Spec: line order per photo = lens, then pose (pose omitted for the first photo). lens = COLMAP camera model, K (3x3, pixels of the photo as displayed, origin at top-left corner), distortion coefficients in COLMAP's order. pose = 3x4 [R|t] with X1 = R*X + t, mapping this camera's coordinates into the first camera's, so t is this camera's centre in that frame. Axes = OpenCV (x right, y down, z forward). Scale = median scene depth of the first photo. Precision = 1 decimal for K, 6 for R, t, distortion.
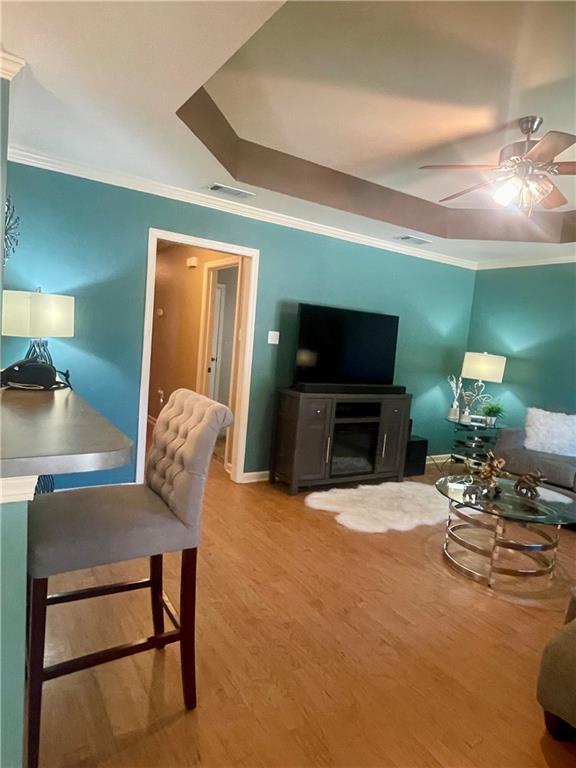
lens RADIAL K [[472.2, 0, 288.0], [0, 472.2, 384.0], [0, 0, 1]] dist [-0.000687, -0.001300]
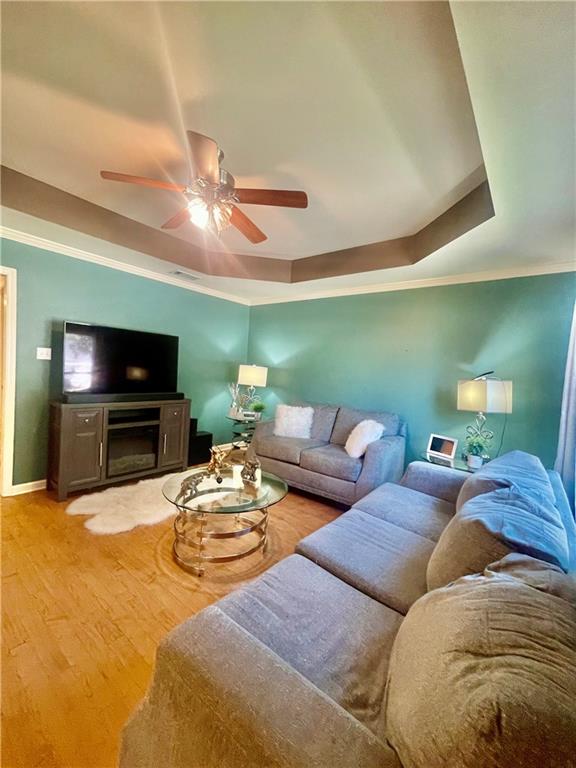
lens RADIAL K [[308.1, 0, 288.0], [0, 308.1, 384.0], [0, 0, 1]] dist [0.000108, -0.000044]
pose [[0.942979, -0.041152, 0.330297, 0.245657], [0.049635, 0.998618, -0.017285, 0.008959], [-0.329129, 0.032693, 0.943719, 0.156817]]
